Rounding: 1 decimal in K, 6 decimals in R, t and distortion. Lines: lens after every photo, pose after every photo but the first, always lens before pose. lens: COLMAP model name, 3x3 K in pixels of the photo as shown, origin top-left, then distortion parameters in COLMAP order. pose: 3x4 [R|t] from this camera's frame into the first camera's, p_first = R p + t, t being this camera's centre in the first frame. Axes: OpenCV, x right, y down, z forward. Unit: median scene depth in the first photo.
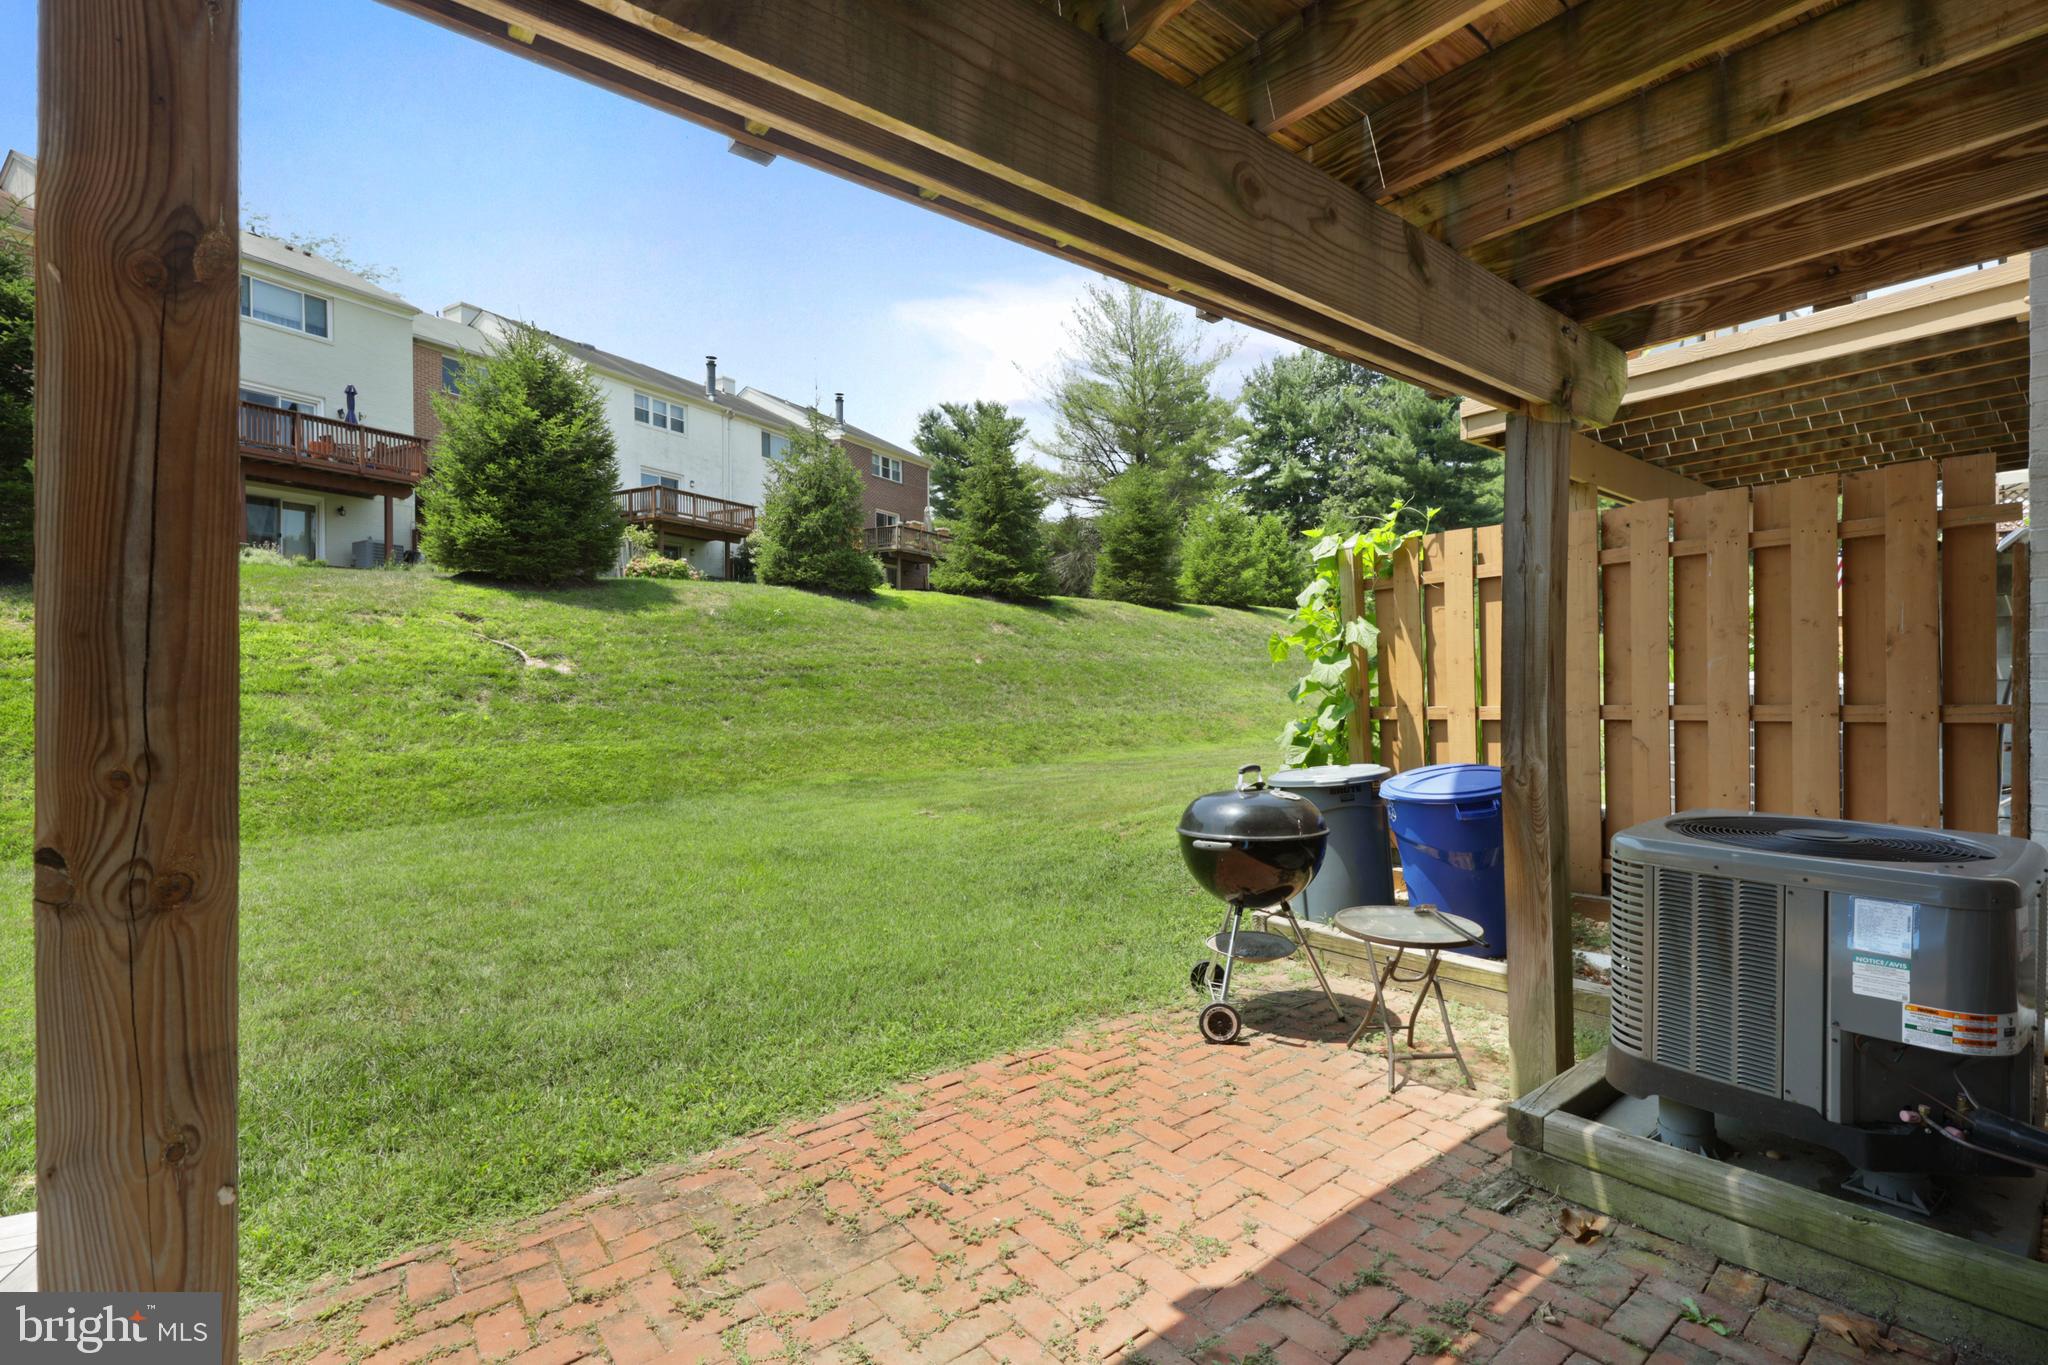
lens RADIAL K [[936.0, 0, 1030.4], [0, 936.0, 680.6], [0, 0, 1]] dist [-0.011484, 0.003965]
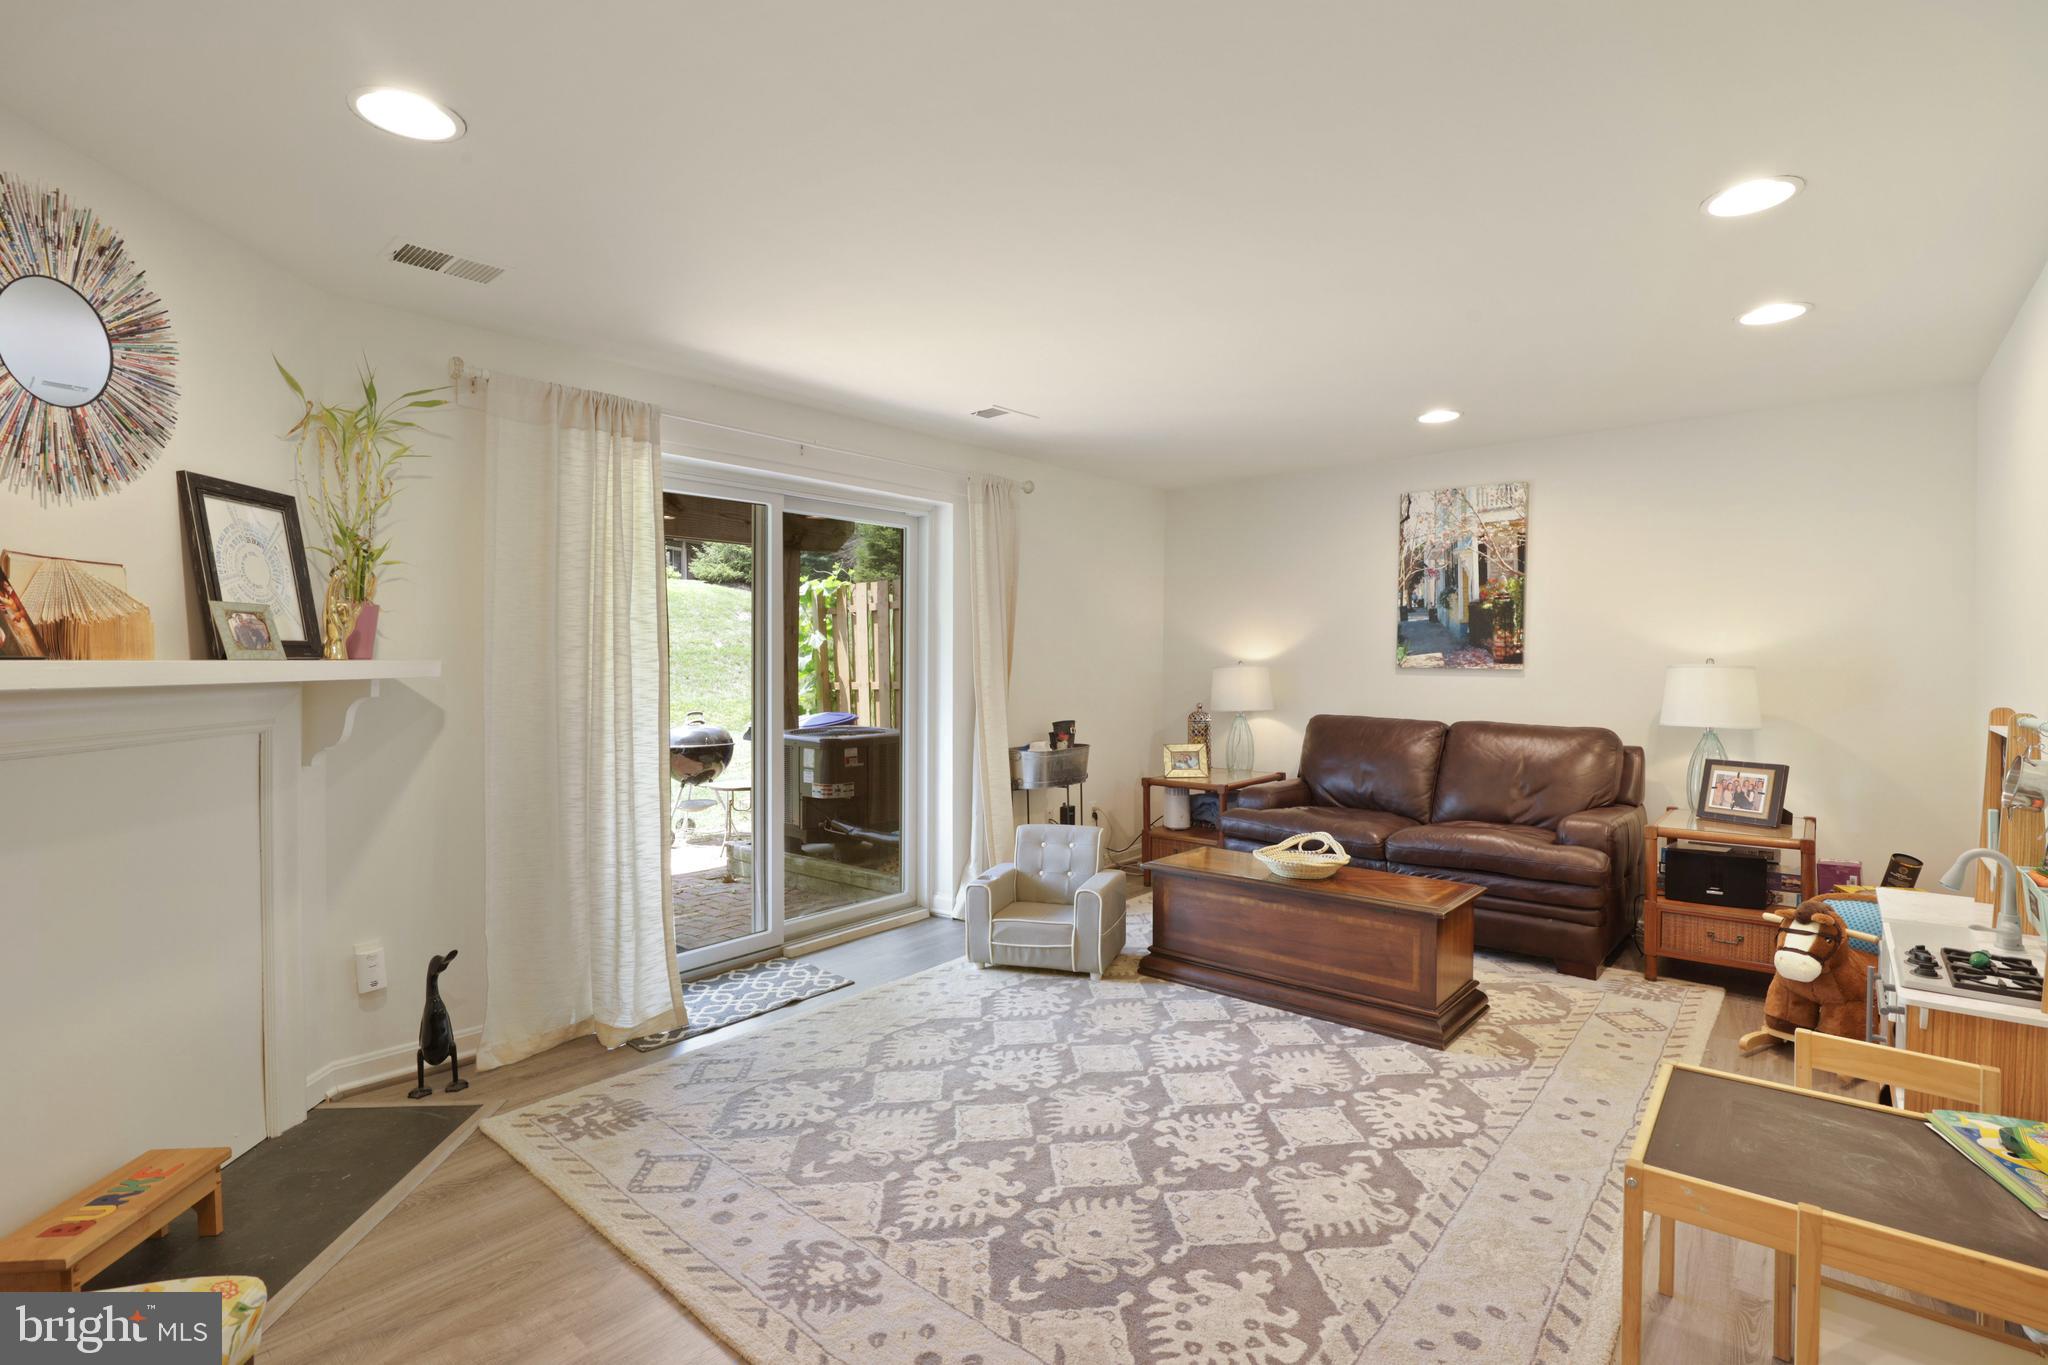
lens RADIAL K [[936.0, 0, 1020.8], [0, 936.0, 682.7], [0, 0, 1]] dist [-0.011484, 0.003965]
pose [[0.985007, -0.001235, 0.172509, 0.423898], [-0.003039, 0.999695, 0.024506, -0.014372], [-0.172487, -0.024663, 0.984703, -0.766007]]
